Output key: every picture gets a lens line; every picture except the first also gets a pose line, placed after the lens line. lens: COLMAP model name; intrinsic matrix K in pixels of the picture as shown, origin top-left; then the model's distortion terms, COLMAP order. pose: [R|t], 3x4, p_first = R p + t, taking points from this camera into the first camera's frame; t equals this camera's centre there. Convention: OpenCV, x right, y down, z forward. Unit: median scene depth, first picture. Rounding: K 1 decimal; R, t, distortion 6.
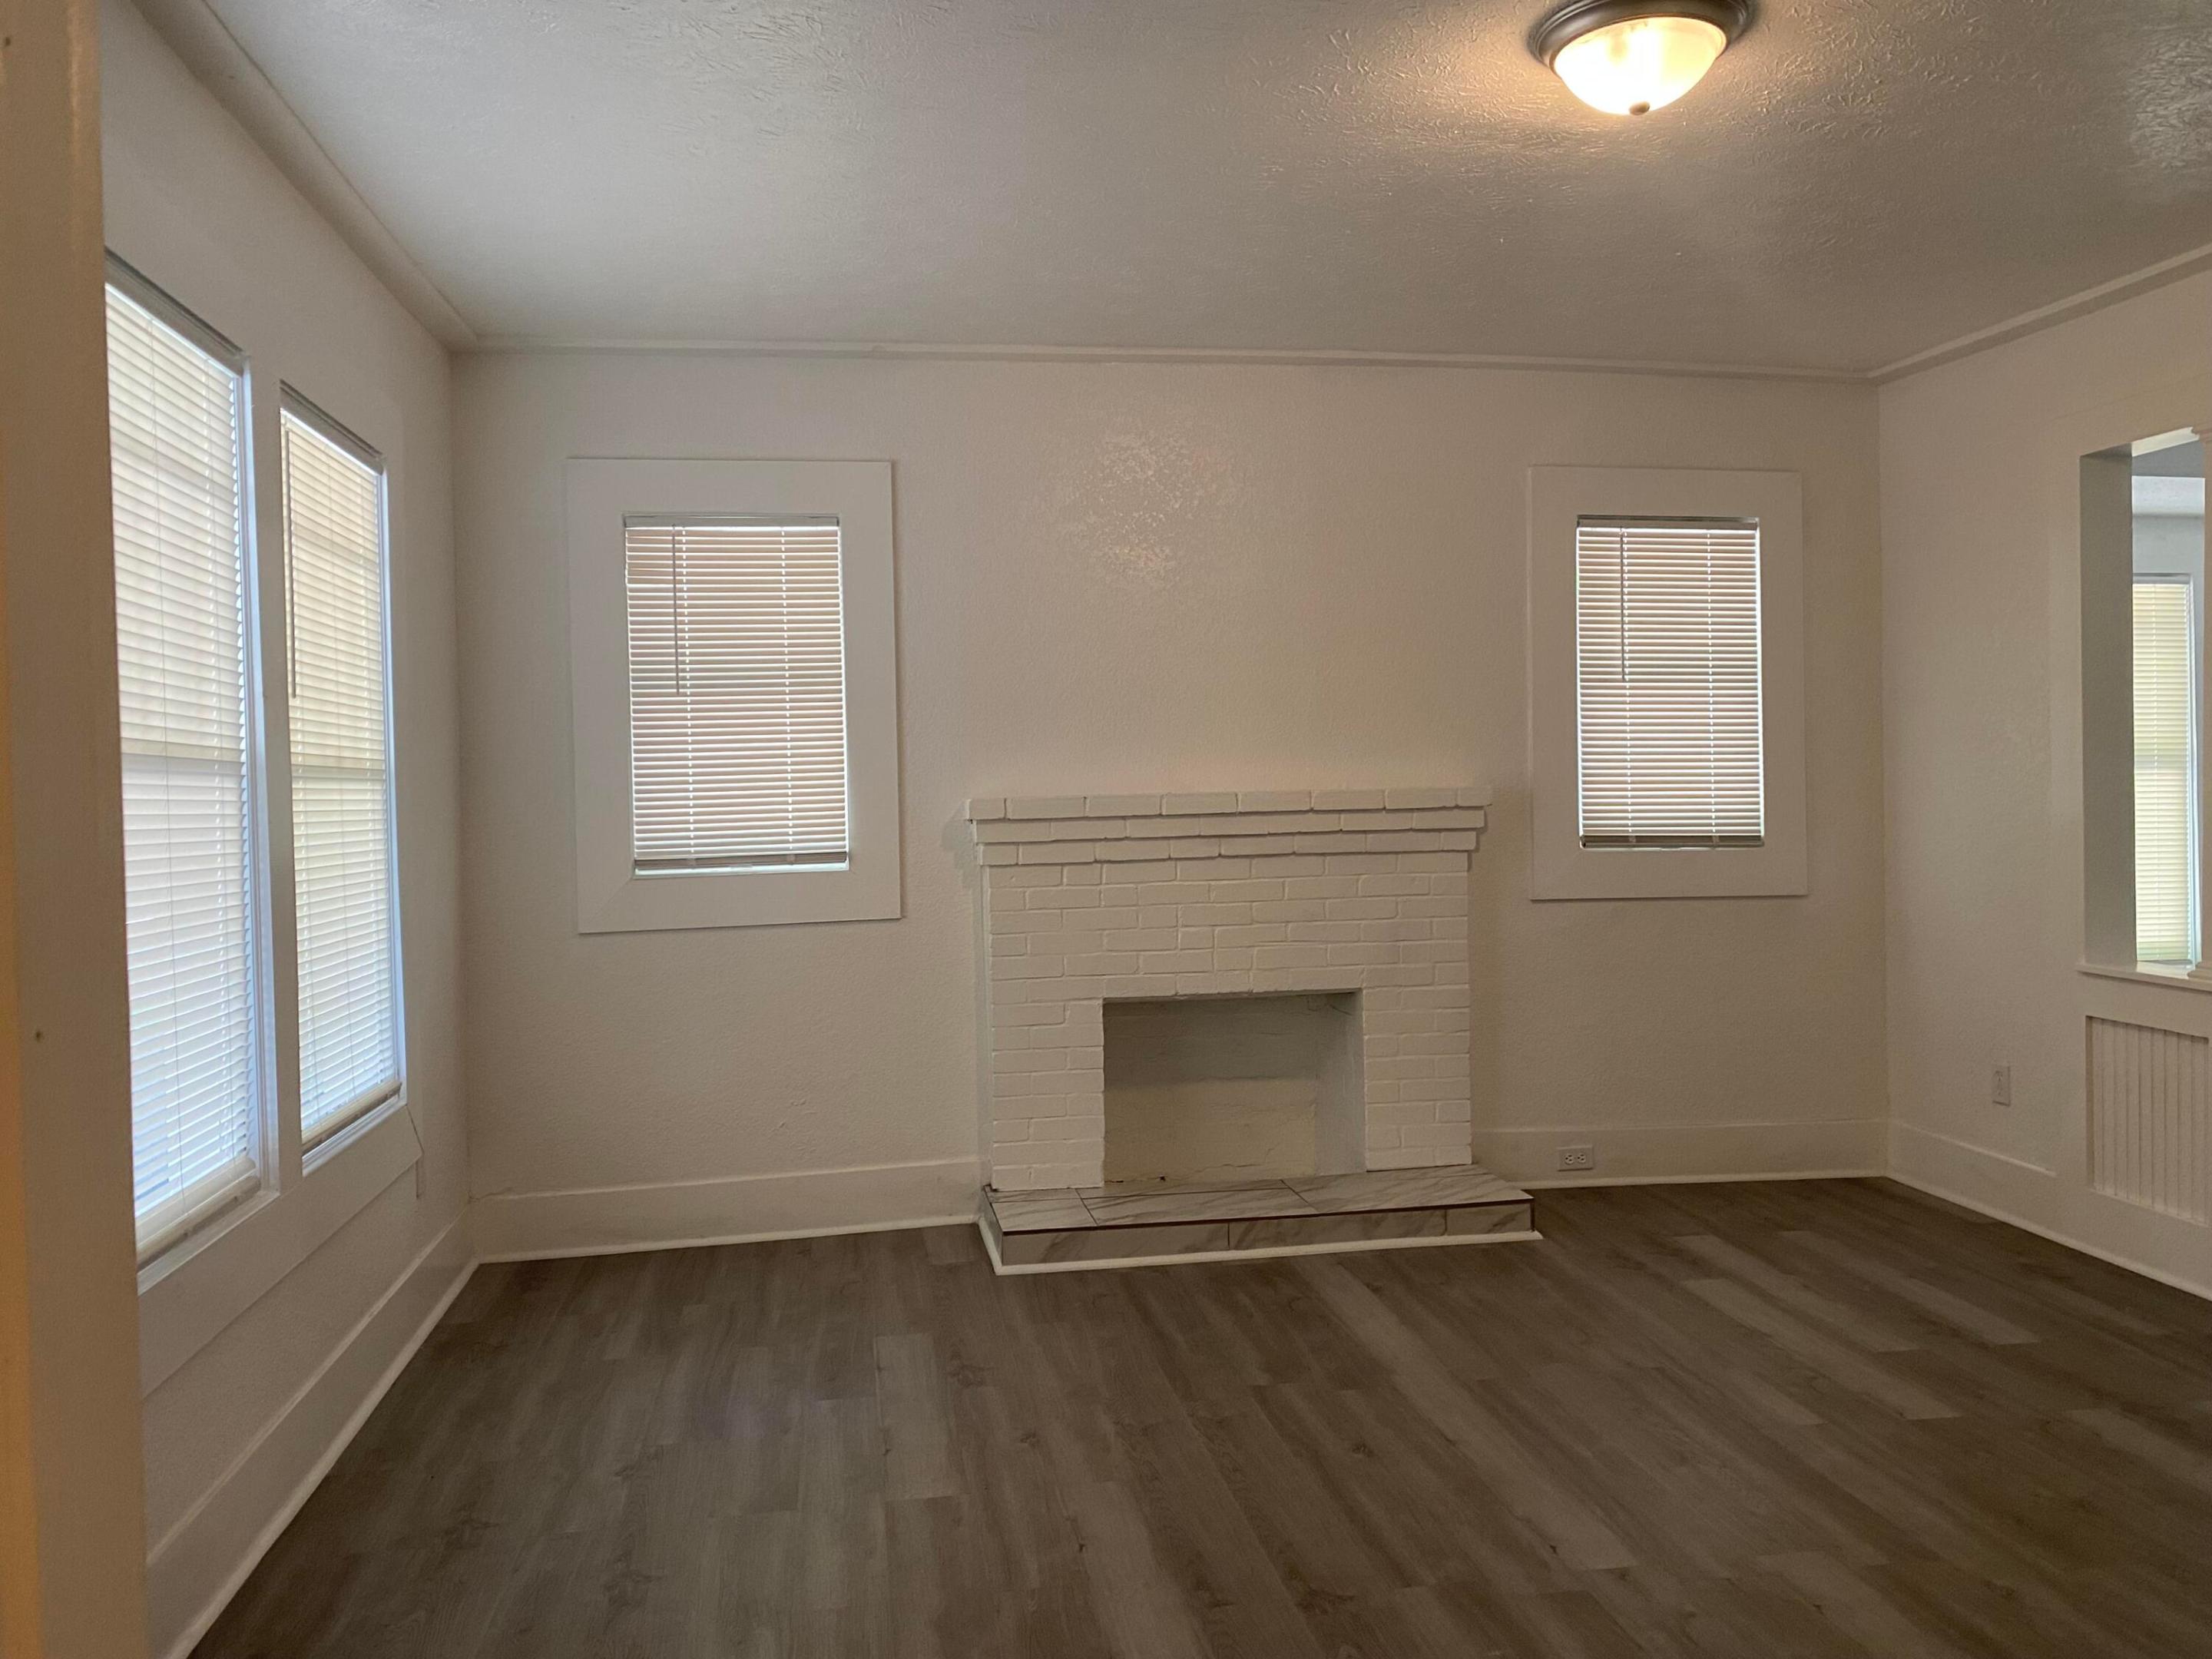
lens RADIAL K [[1679.4, 0, 1107.4], [0, 1679.4, 803.9], [0, 0, 1]] dist [0.062050, -0.085292]
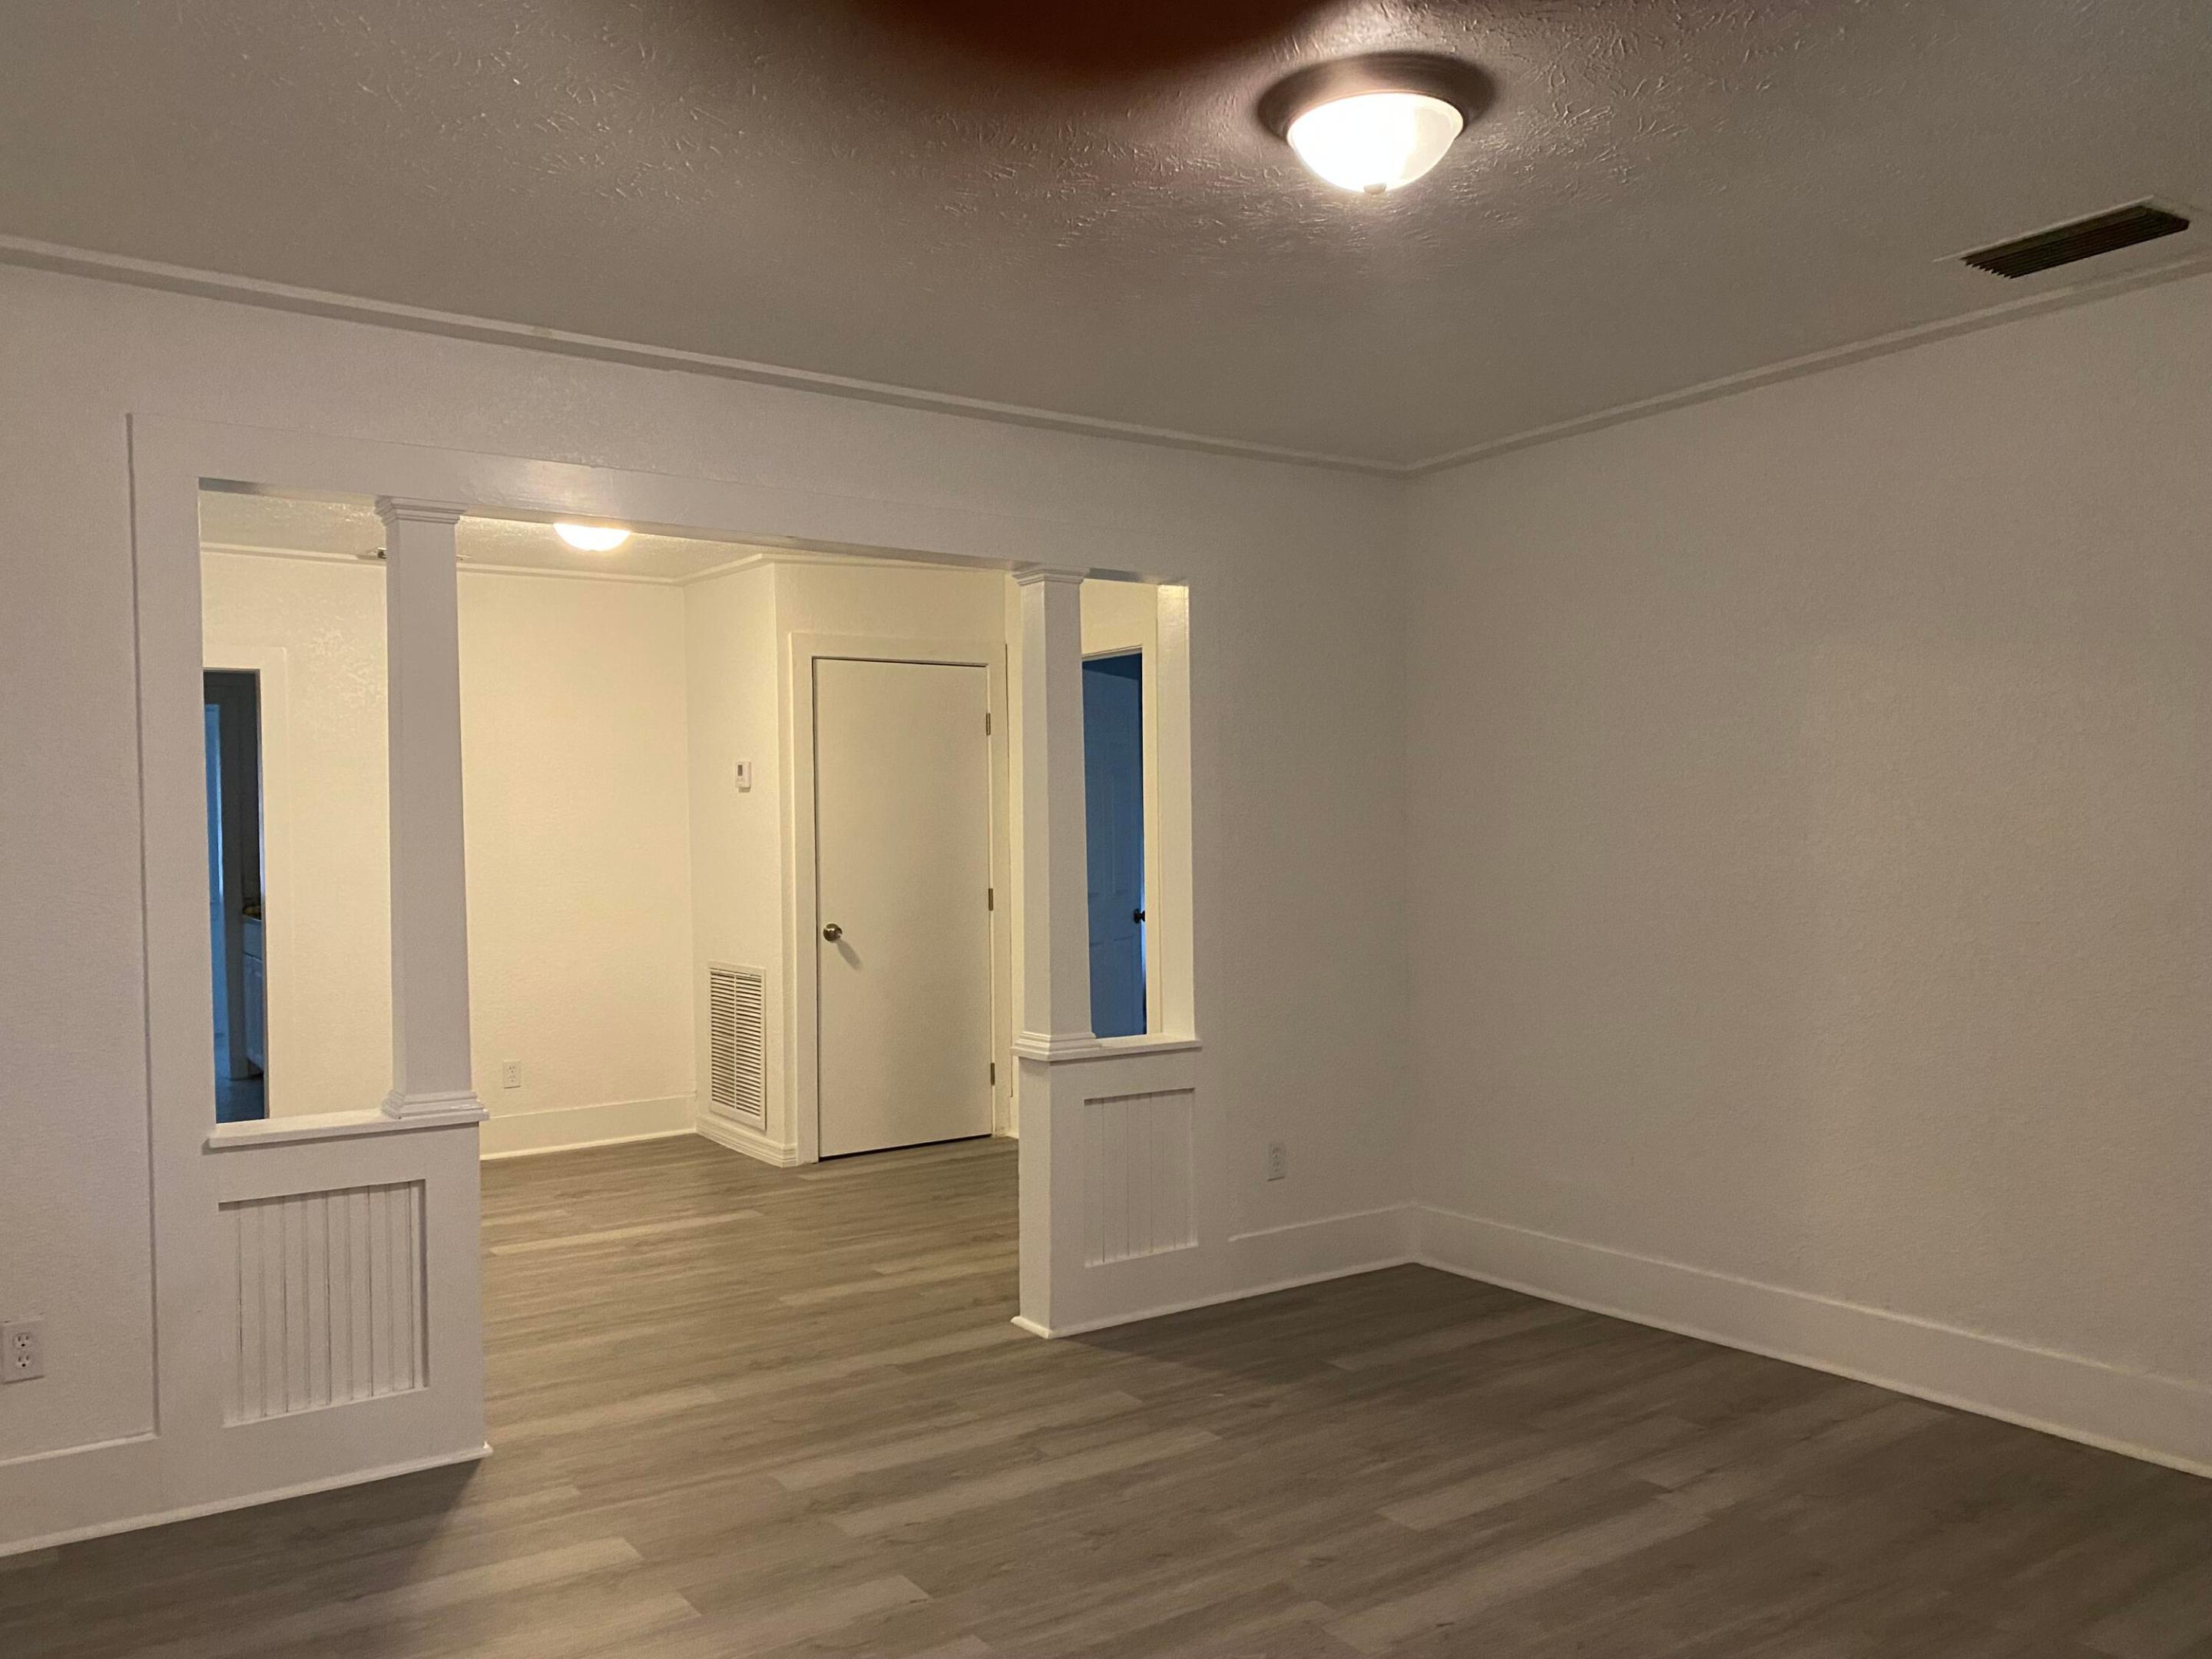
lens RADIAL K [[1697.6, 0, 1099.7], [0, 1697.6, 824.6], [0, 0, 1]] dist [0.062331, -0.051953]
pose [[-0.416950, 0.015240, 0.908801, -0.301918], [0.024875, 0.999676, -0.005351, -0.032533], [-0.908589, 0.020375, -0.417194, 0.953083]]
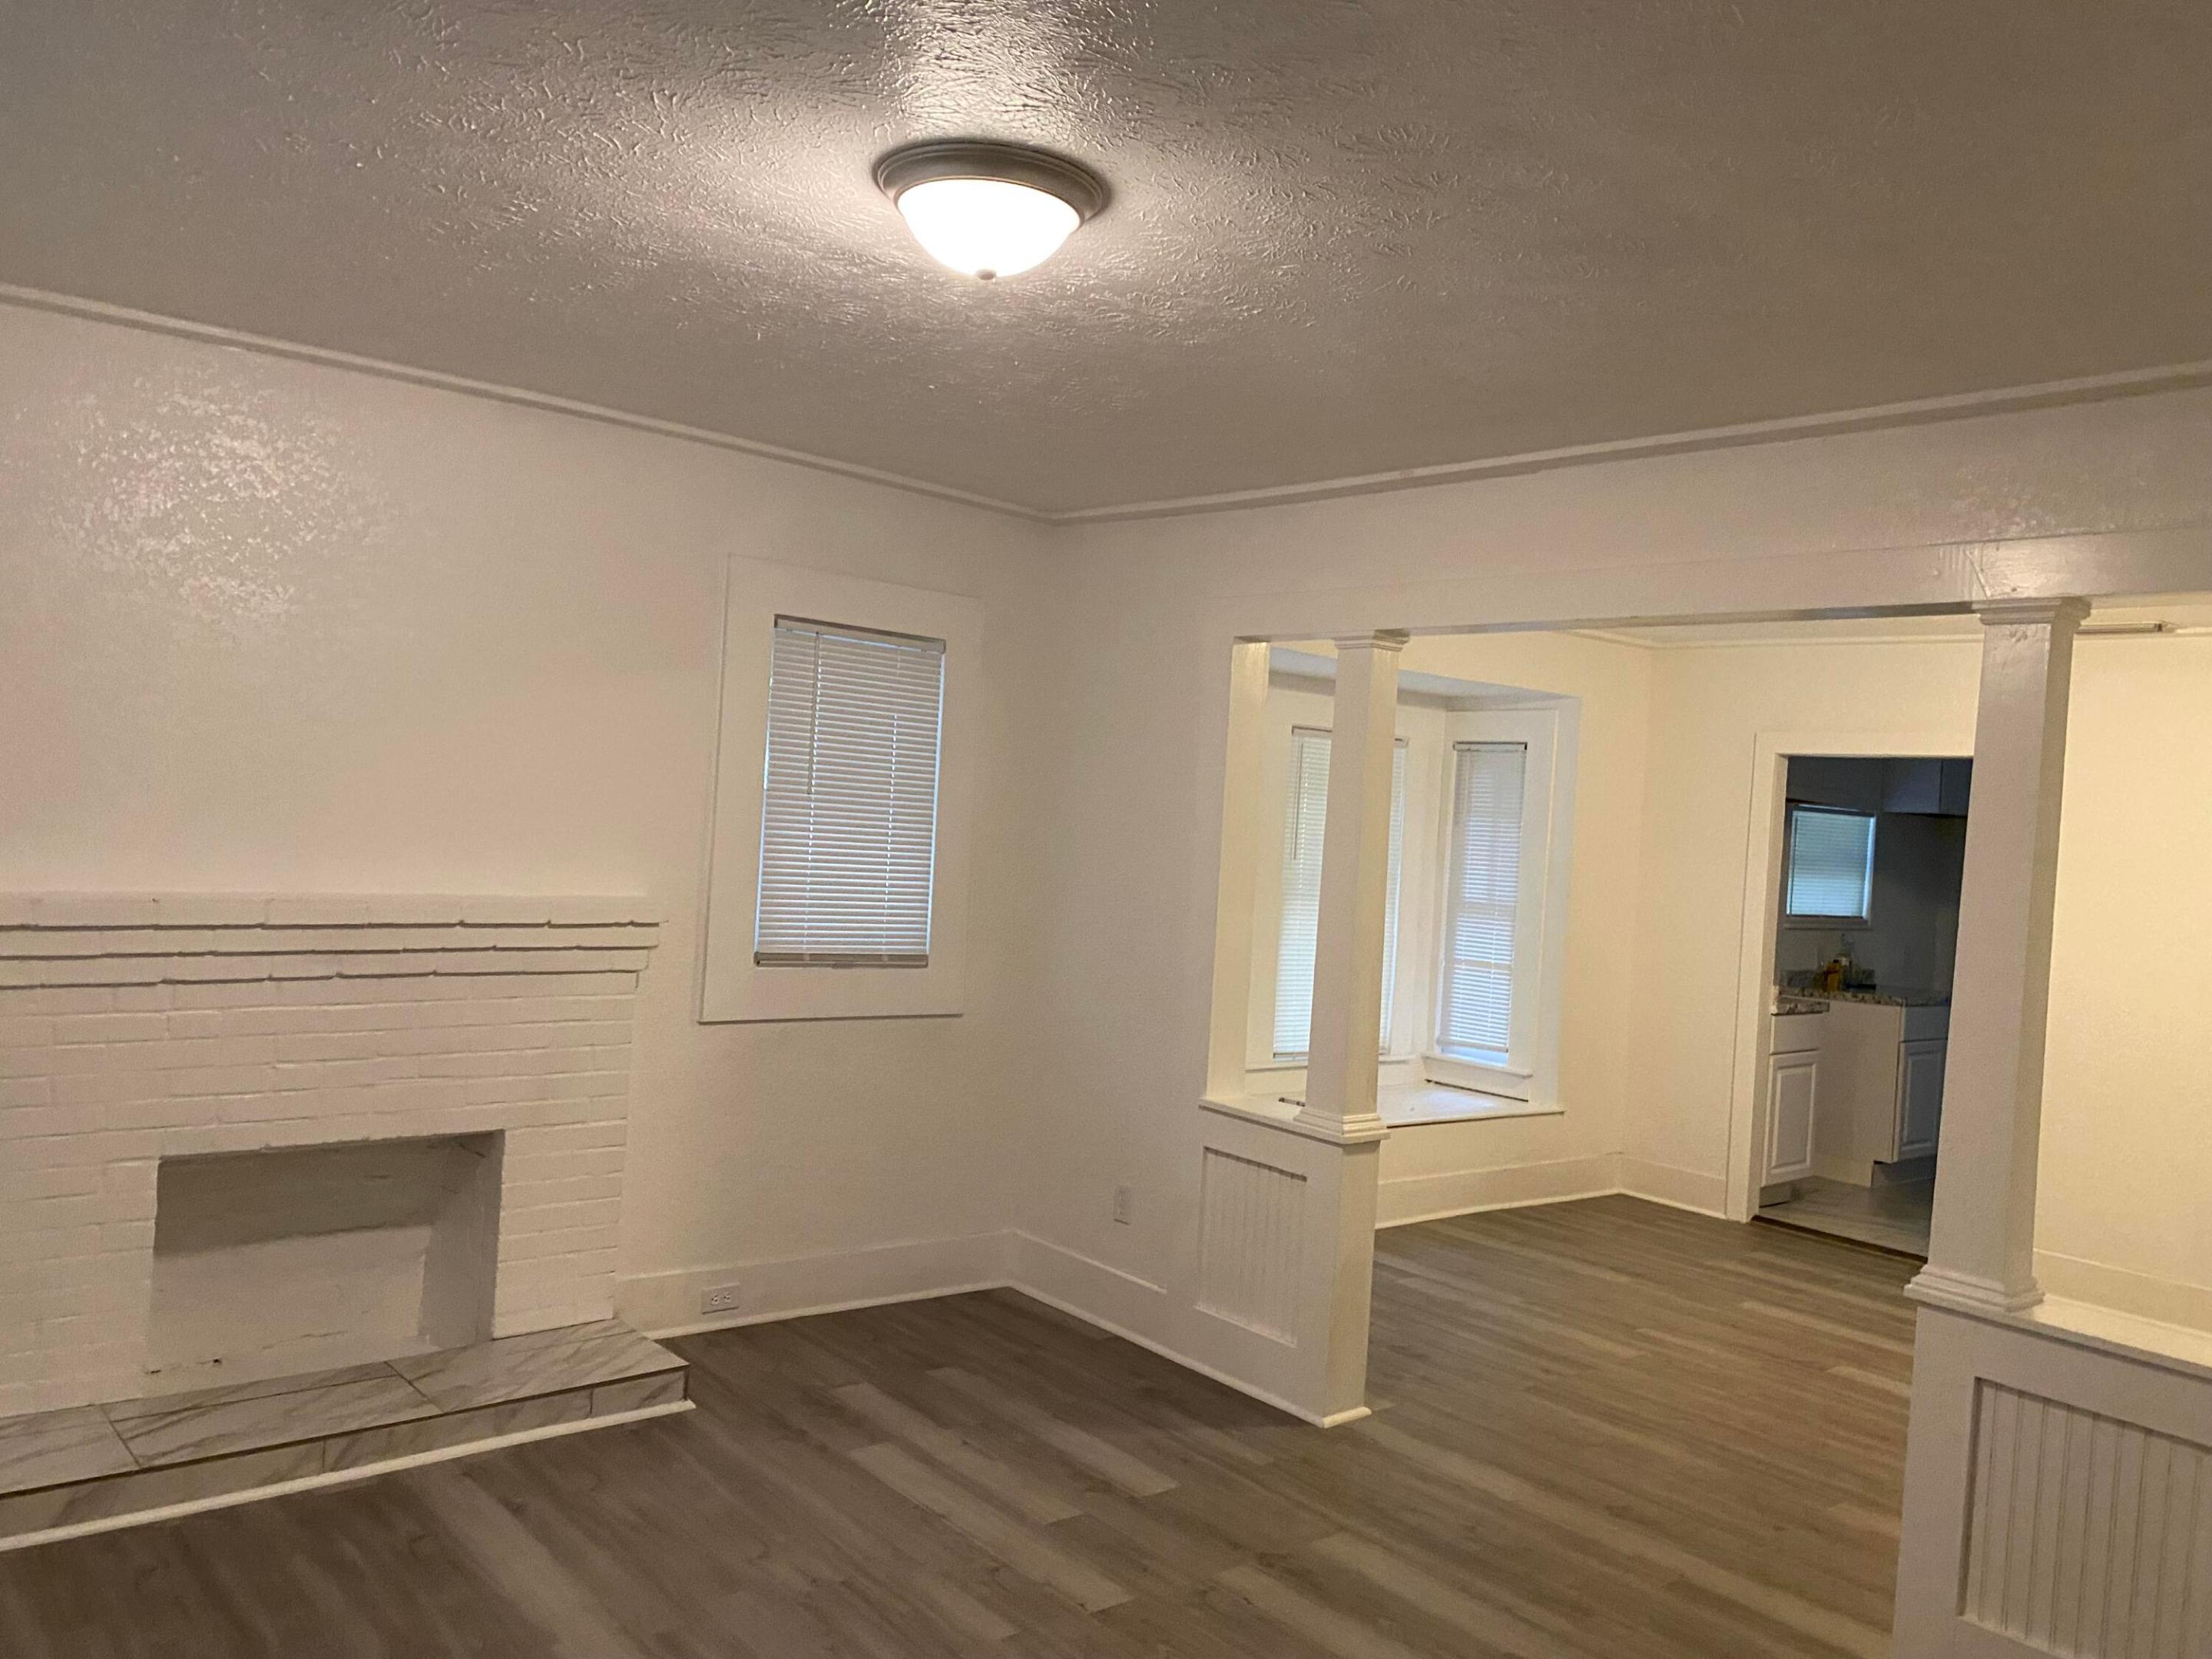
lens RADIAL K [[1697.6, 0, 1099.7], [0, 1697.6, 824.6], [0, 0, 1]] dist [0.062331, -0.051953]
pose [[0.856009, 0.065694, 0.512769, -0.053714], [-0.071918, 0.997381, -0.007722, -0.068233], [-0.511933, -0.030267, 0.858492, 0.103259]]
